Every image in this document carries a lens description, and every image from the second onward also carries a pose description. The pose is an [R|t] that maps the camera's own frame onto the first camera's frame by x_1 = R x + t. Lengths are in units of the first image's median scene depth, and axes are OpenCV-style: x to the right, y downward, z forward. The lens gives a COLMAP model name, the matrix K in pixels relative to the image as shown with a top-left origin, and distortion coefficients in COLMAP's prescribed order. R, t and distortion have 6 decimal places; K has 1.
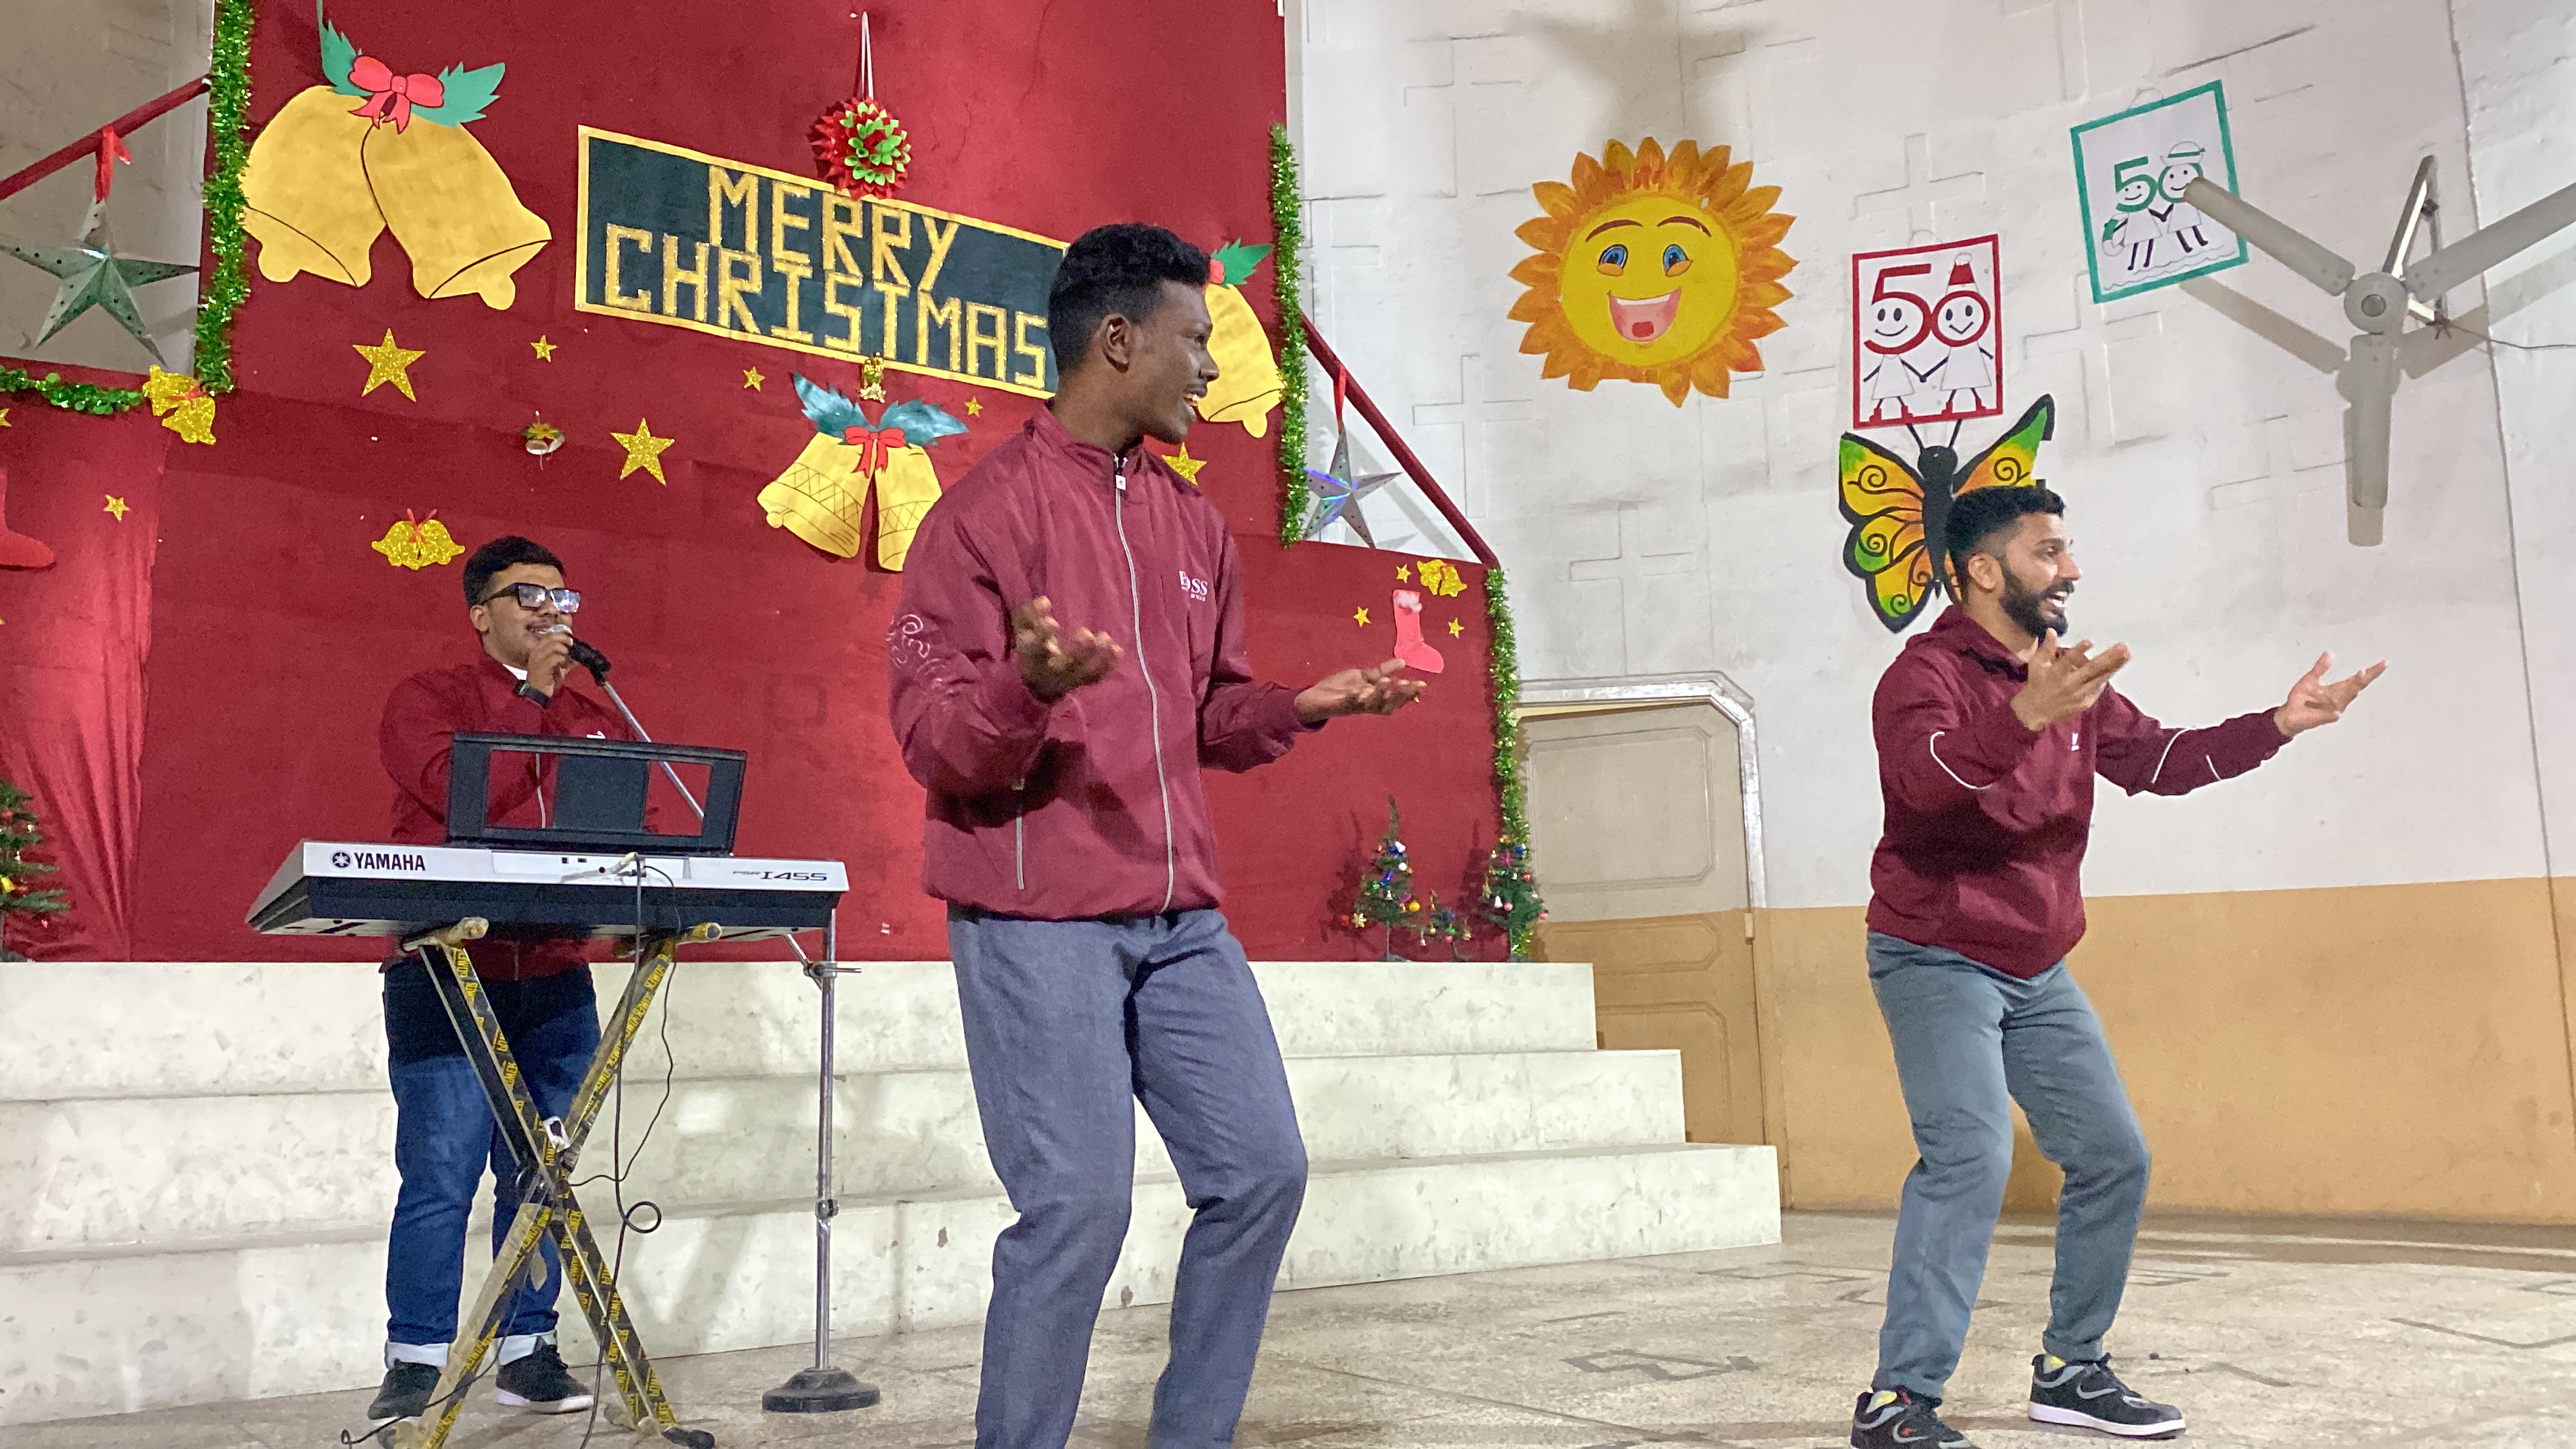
lens RADIAL K [[2245.3, 0, 1296.2], [0, 2245.3, 711.1], [0, 0, 1]] dist [0.061937, -0.108695]
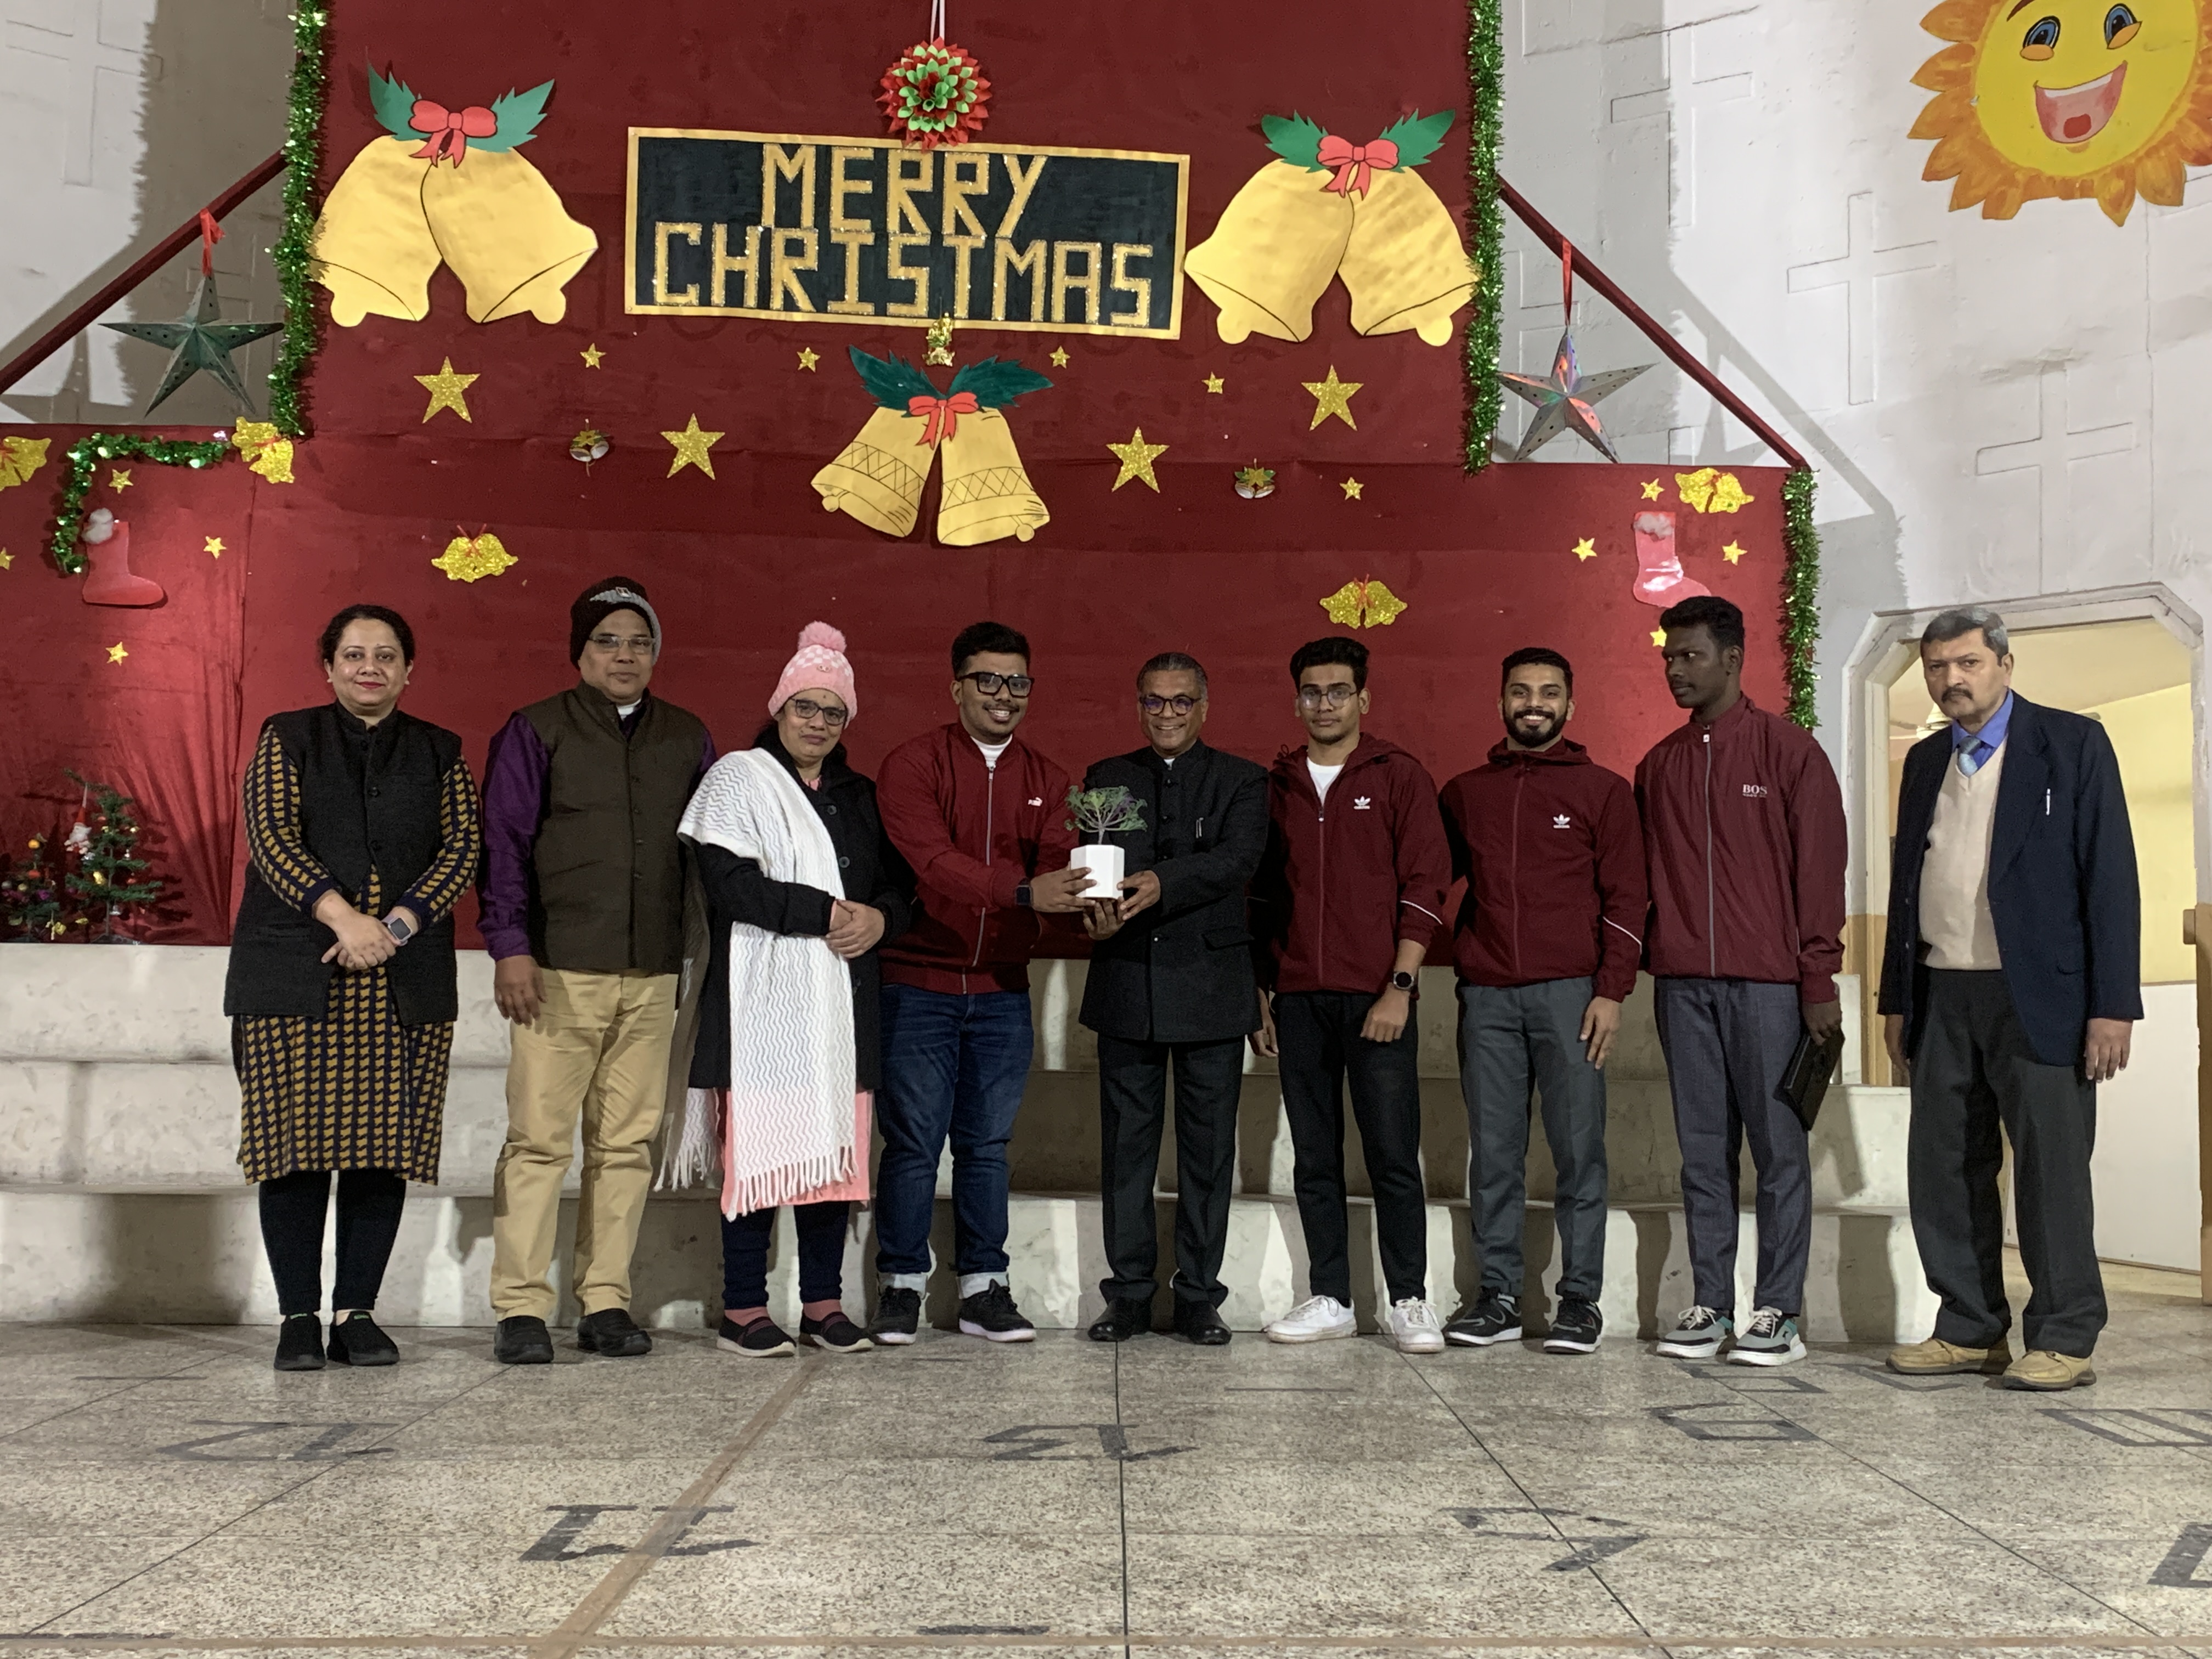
lens RADIAL K [[2524.9, 0, 1123.7], [0, 2524.9, 836.7], [0, 0, 1]] dist [0.010409, 0.000000]
pose [[0.832790, -0.007434, -0.553539, 0.396517], [0.046690, 0.997290, 0.056850, 0.002635], [0.551616, -0.073189, 0.830881, 0.126899]]
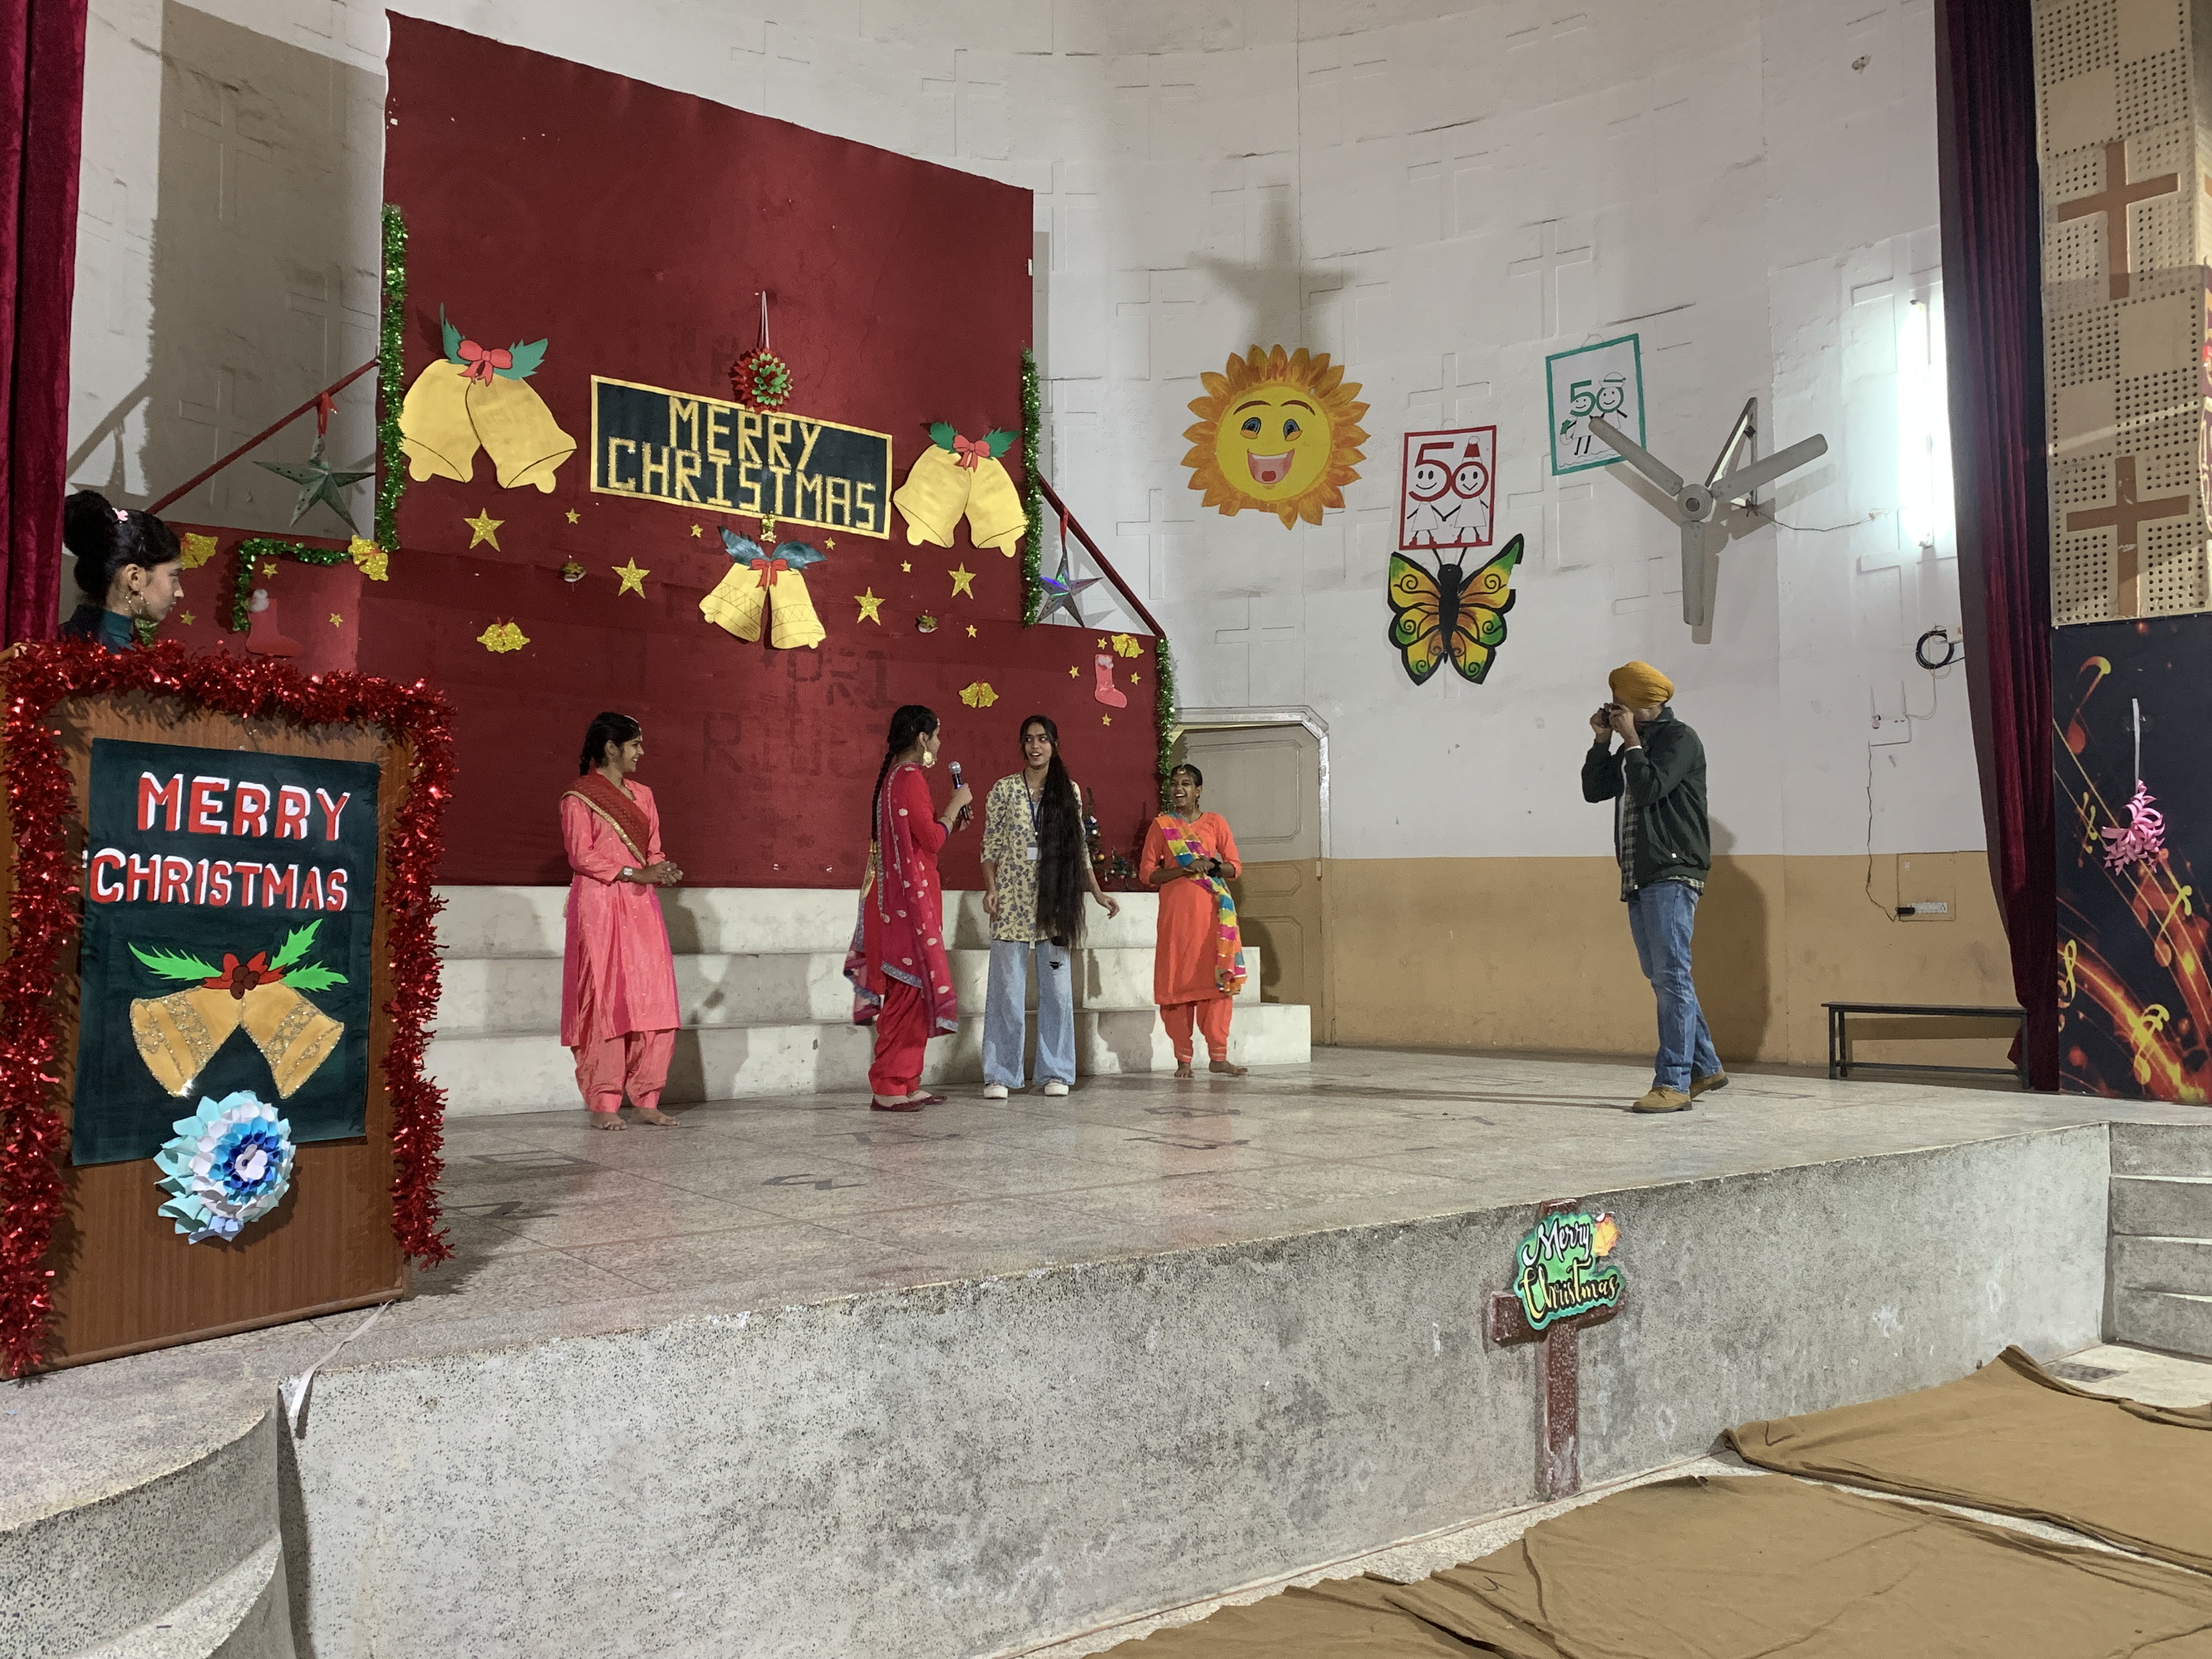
lens RADIAL K [[1861.2, 0, 1095.3], [0, 1861.2, 862.9], [0, 0, 1]] dist [0.049673, -0.108895]
pose [[0.999685, 0.021785, 0.012495, 0.030431], [-0.023073, 0.993162, 0.114440, -0.058042], [-0.009917, -0.114692, 0.993352, -0.311874]]
